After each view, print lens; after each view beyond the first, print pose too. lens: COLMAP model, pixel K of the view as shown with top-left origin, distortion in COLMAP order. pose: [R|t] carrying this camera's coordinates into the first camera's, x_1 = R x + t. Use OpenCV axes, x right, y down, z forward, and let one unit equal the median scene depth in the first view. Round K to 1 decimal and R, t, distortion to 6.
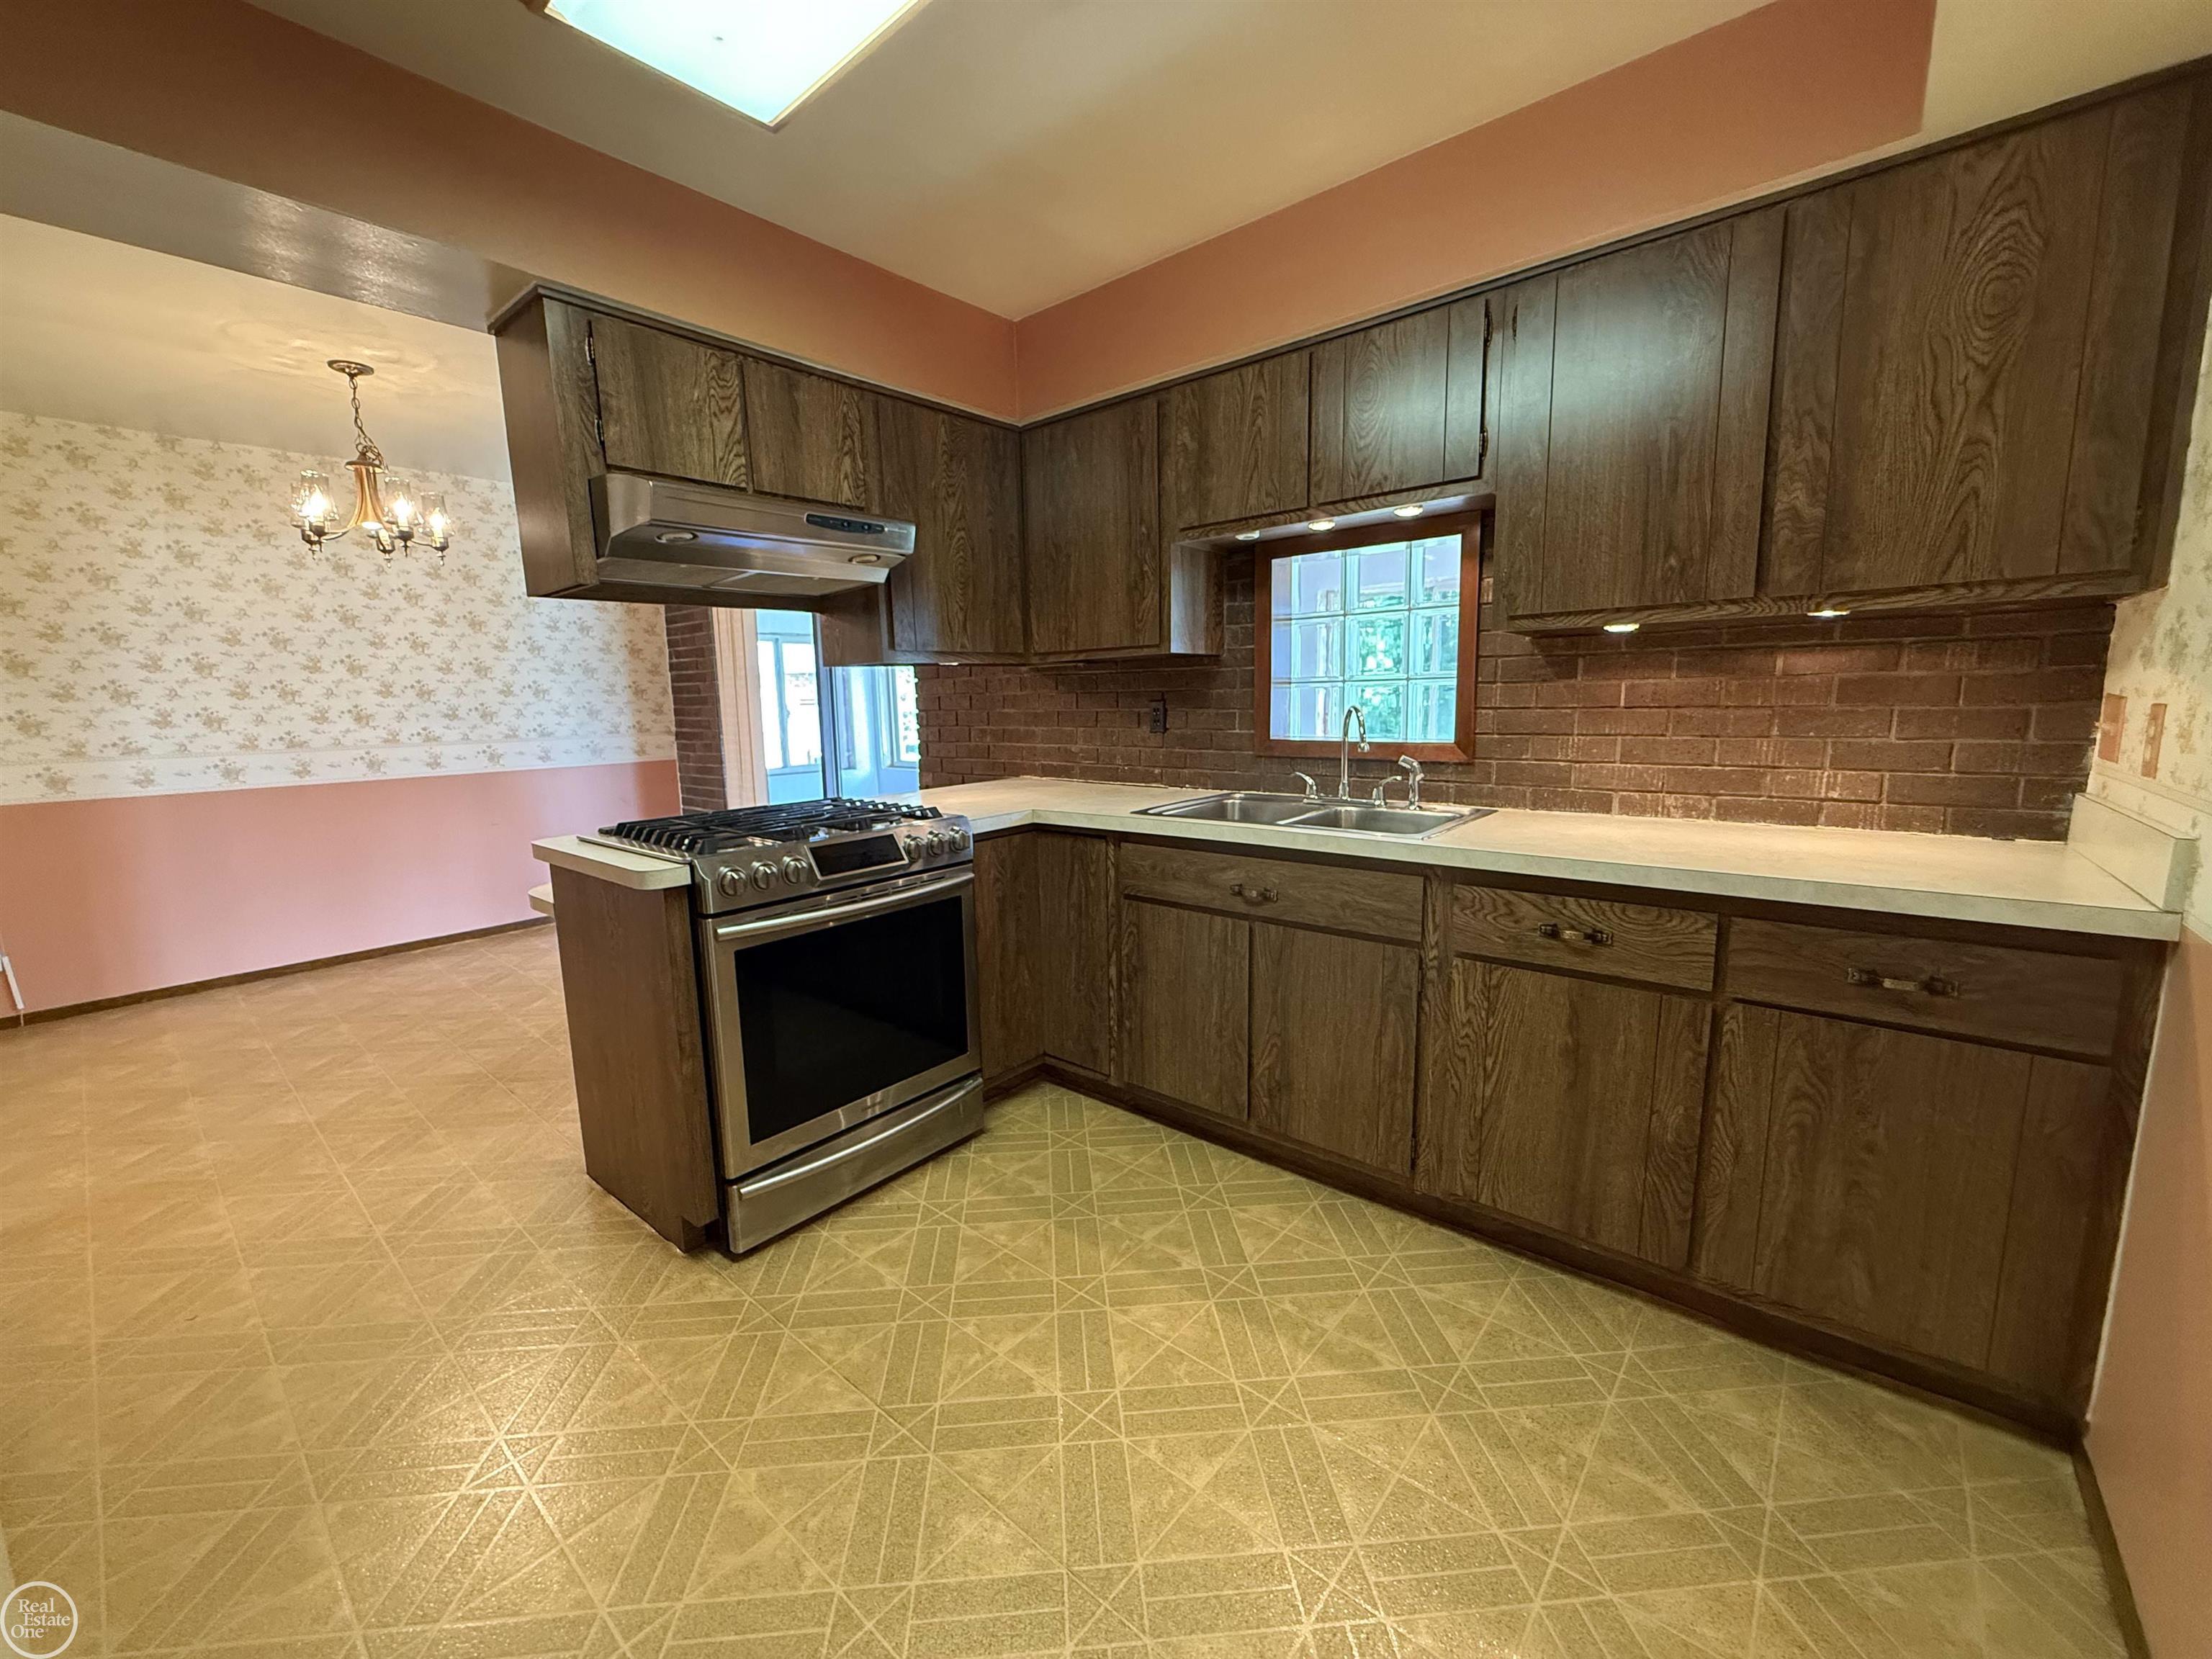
lens RADIAL K [[882.9, 0, 1096.4], [0, 882.9, 828.0], [0, 0, 1]] dist [-0.000620, 0.000332]
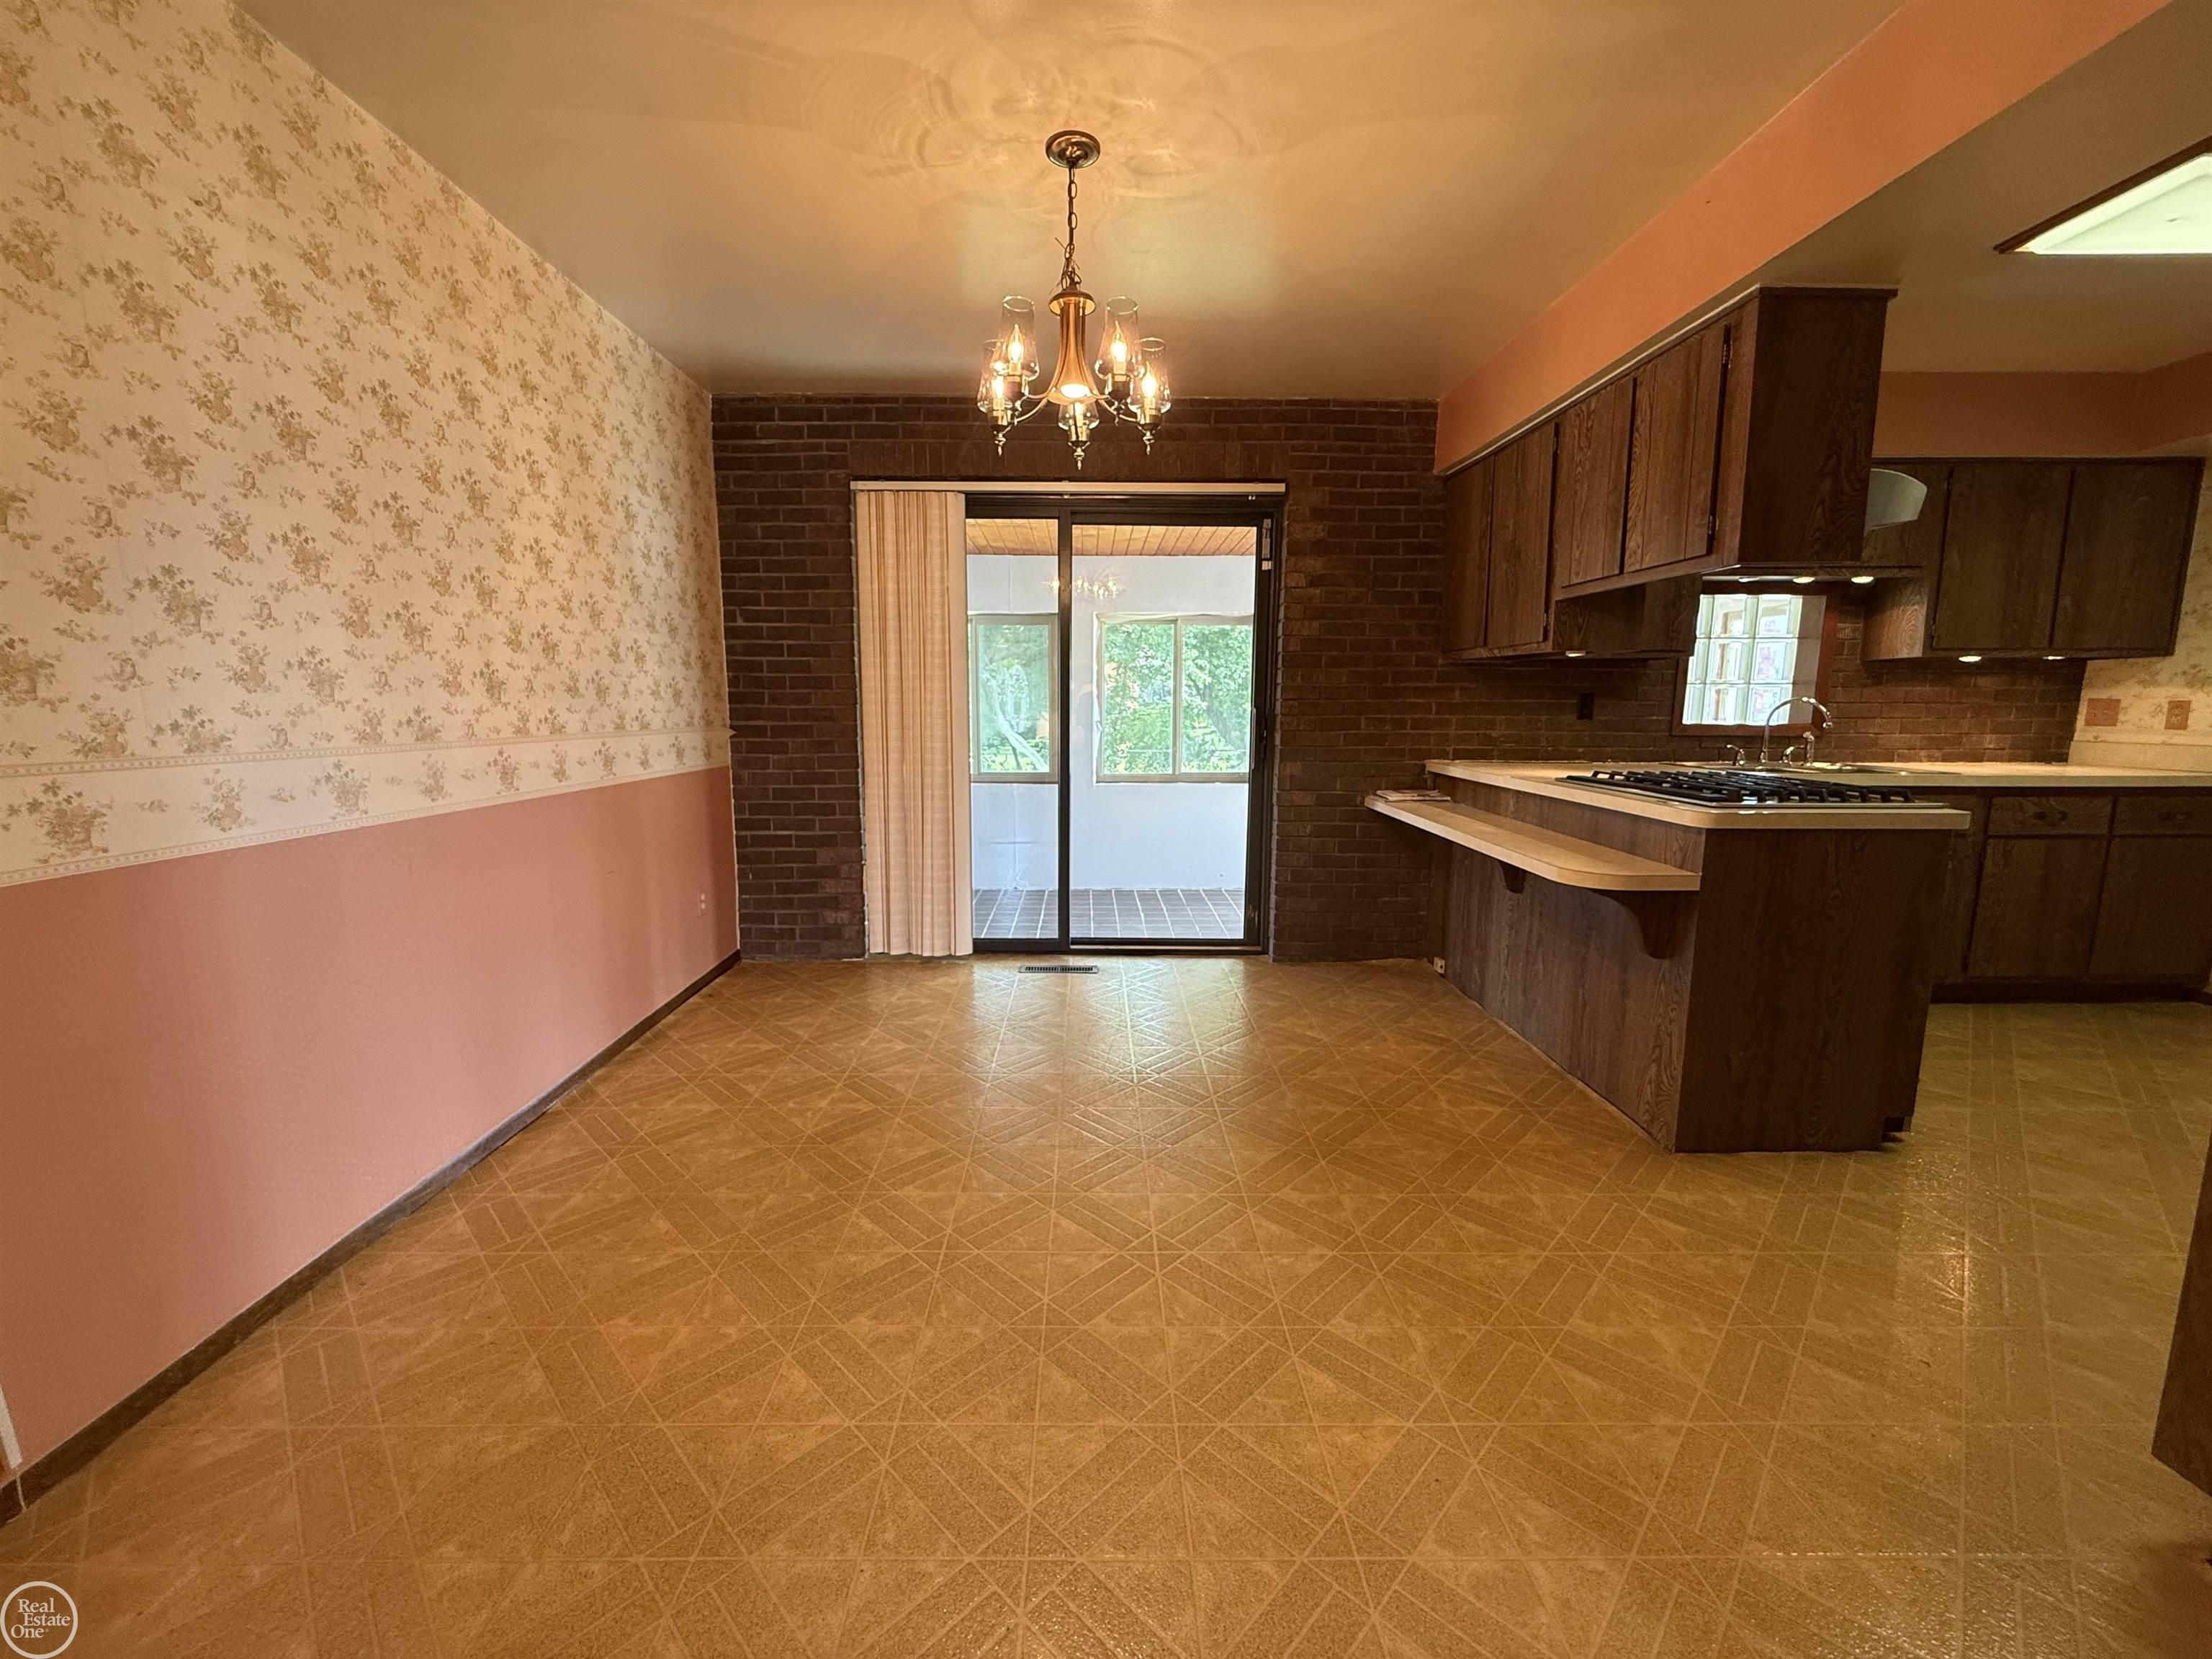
lens RADIAL K [[882.9, 0, 1096.4], [0, 882.9, 828.0], [0, 0, 1]] dist [-0.000620, 0.000332]
pose [[0.752175, -0.067228, 0.655525, -1.622959], [0.079614, 0.996766, 0.010872, -0.028672], [-0.654137, 0.044011, 0.755095, 0.641795]]
